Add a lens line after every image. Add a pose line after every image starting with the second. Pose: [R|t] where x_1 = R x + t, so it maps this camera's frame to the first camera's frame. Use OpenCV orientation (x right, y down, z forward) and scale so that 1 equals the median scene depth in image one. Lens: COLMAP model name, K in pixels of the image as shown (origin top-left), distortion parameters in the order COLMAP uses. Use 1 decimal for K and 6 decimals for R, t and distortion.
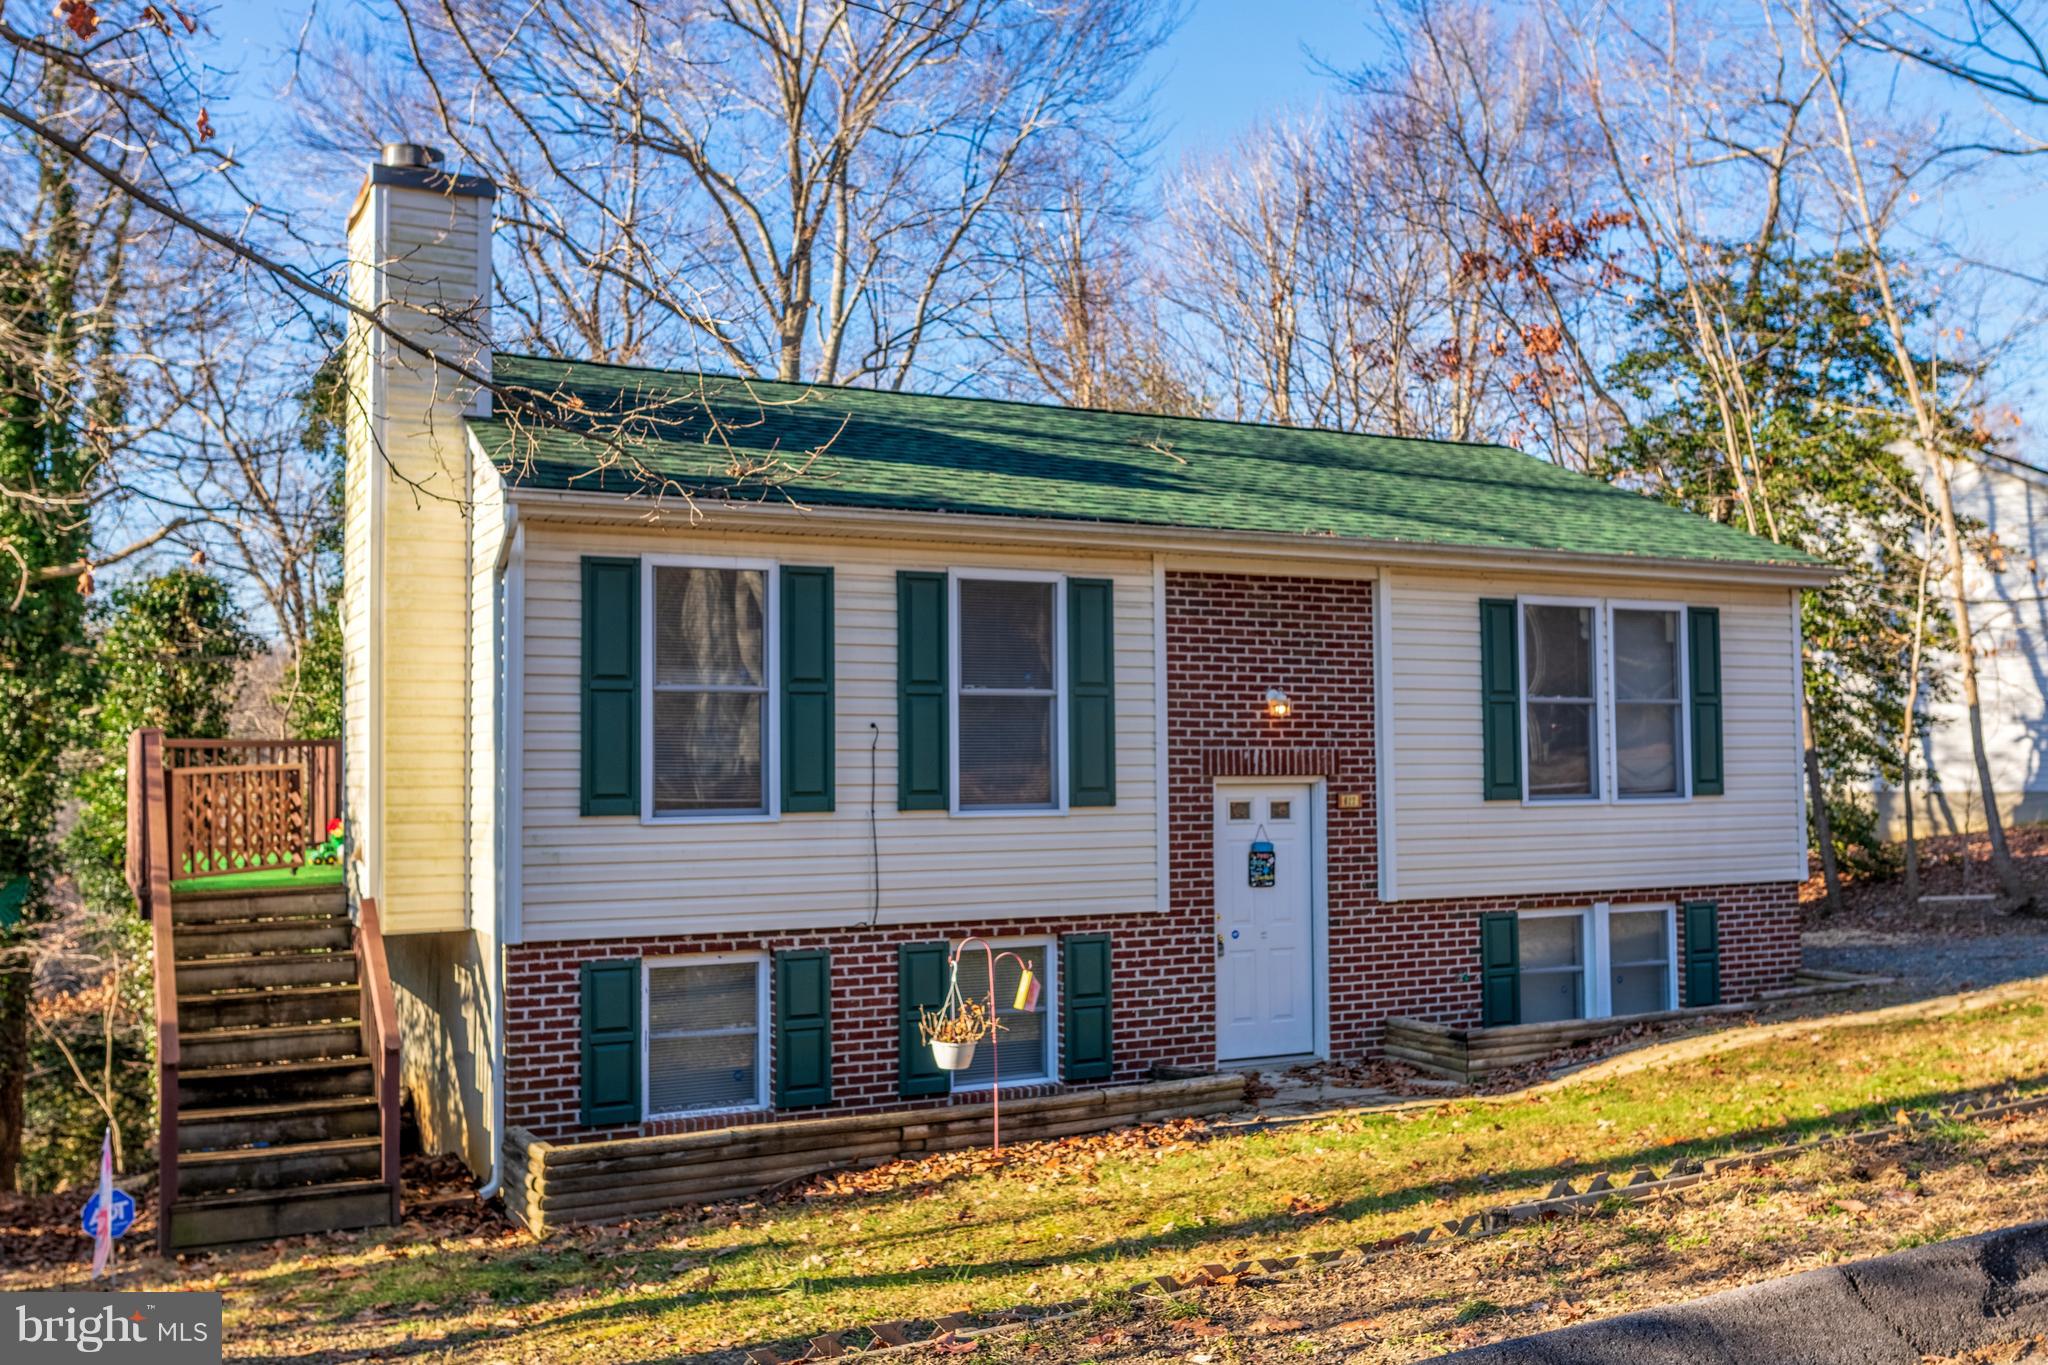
lens RADIAL K [[1756.1, 0, 1023.3], [0, 1756.1, 556.7], [0, 0, 1]] dist [0.003558, 0.000283]
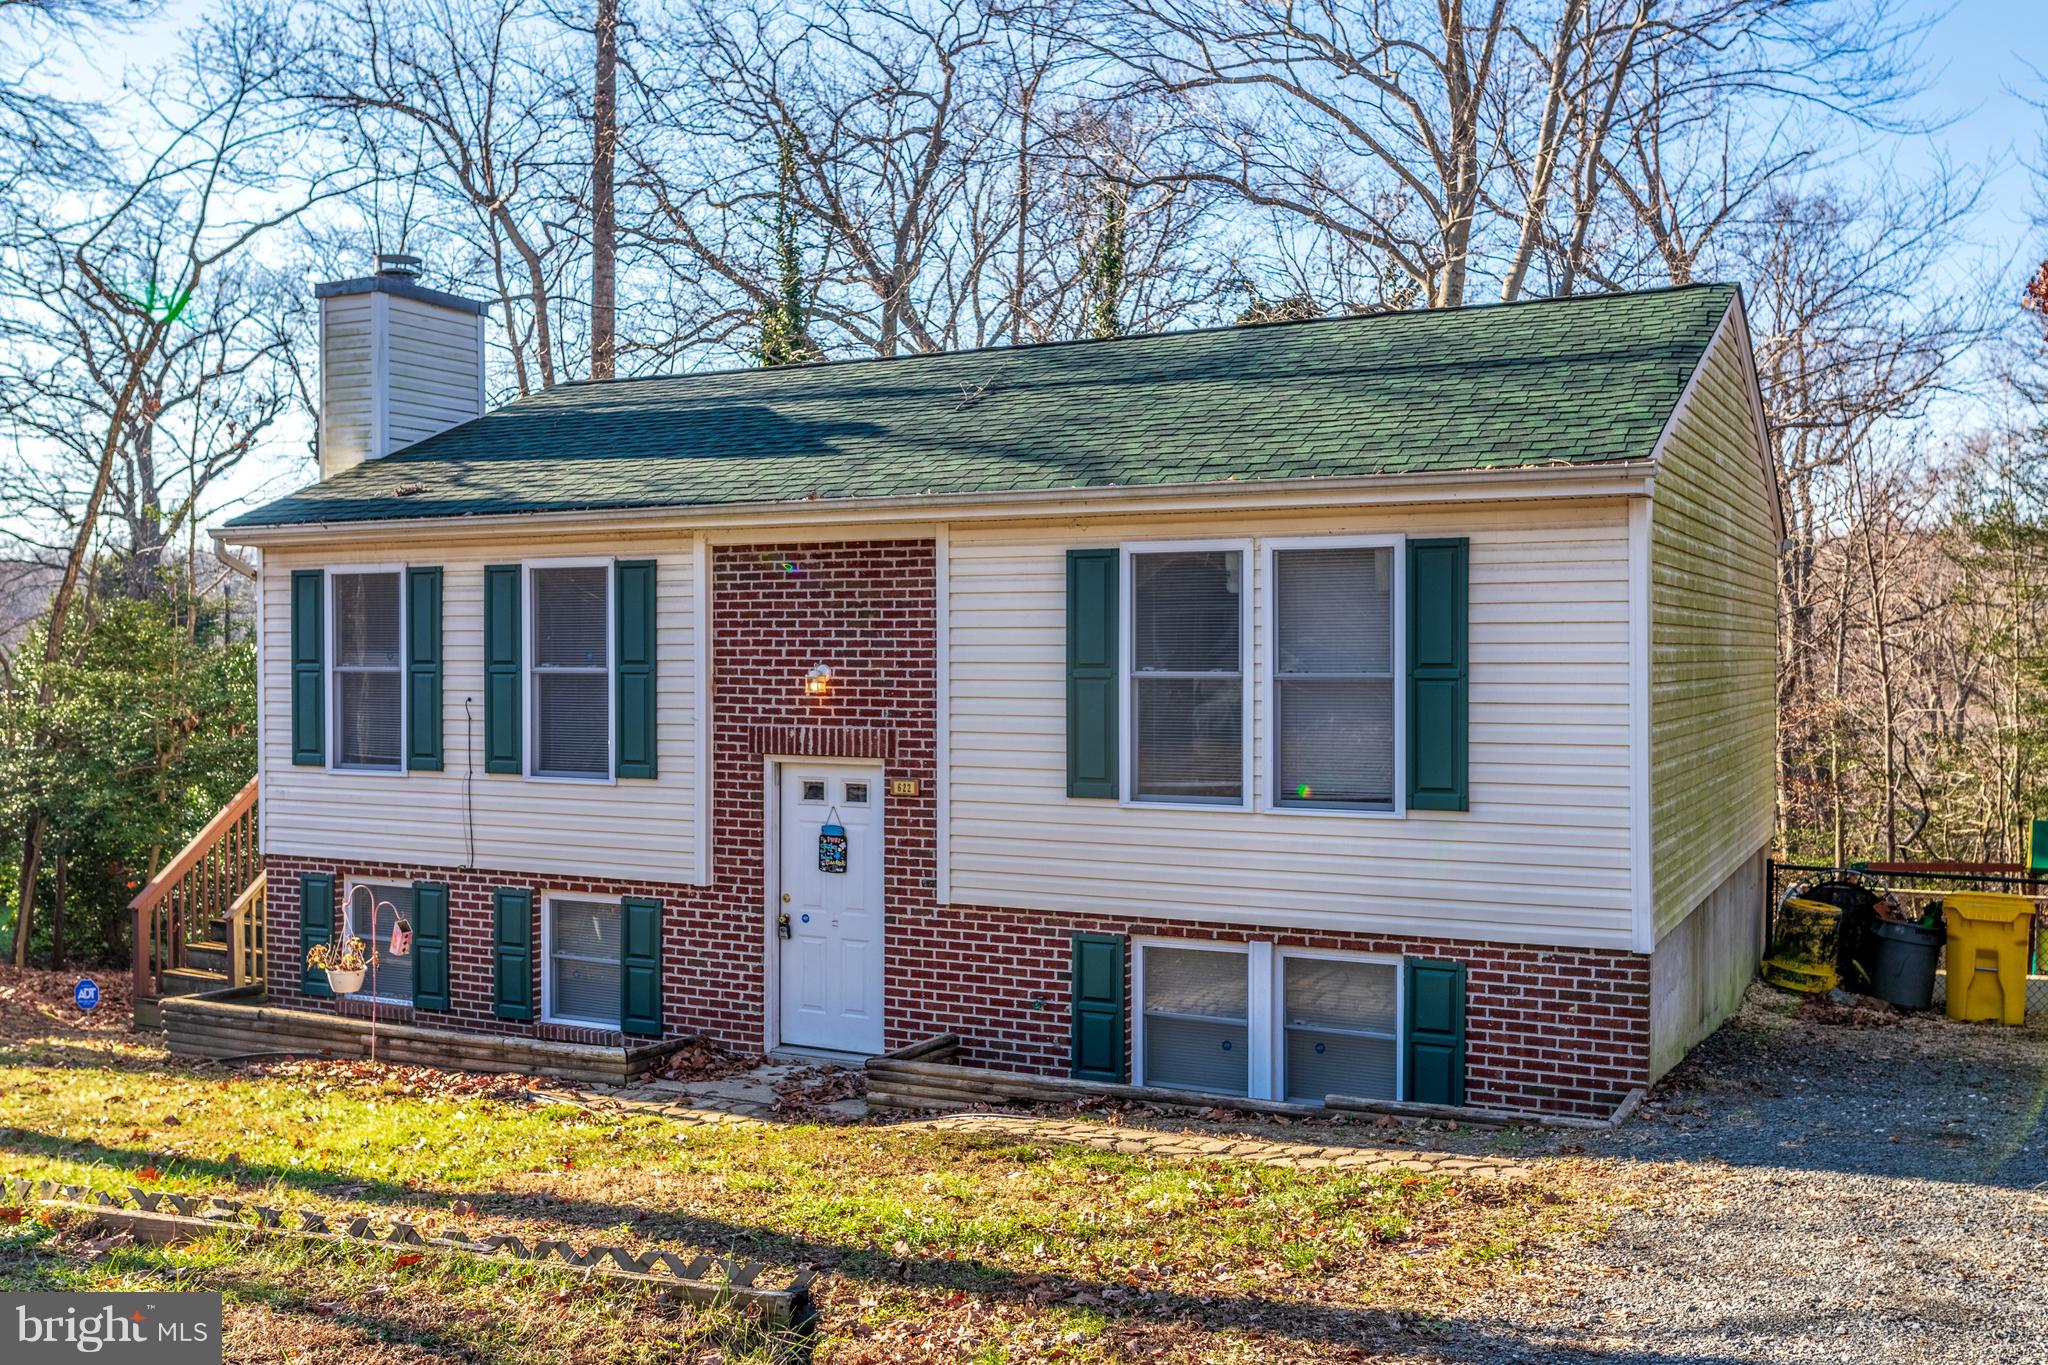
lens RADIAL K [[1861.2, 0, 1015.6], [0, 1861.2, 669.7], [0, 0, 1]] dist [0.009057, 0.000851]
pose [[0.593365, -0.011302, -0.804854, 0.994027], [0.063356, 0.997455, 0.032702, 0.052220], [0.802437, -0.070396, 0.592571, 0.492416]]
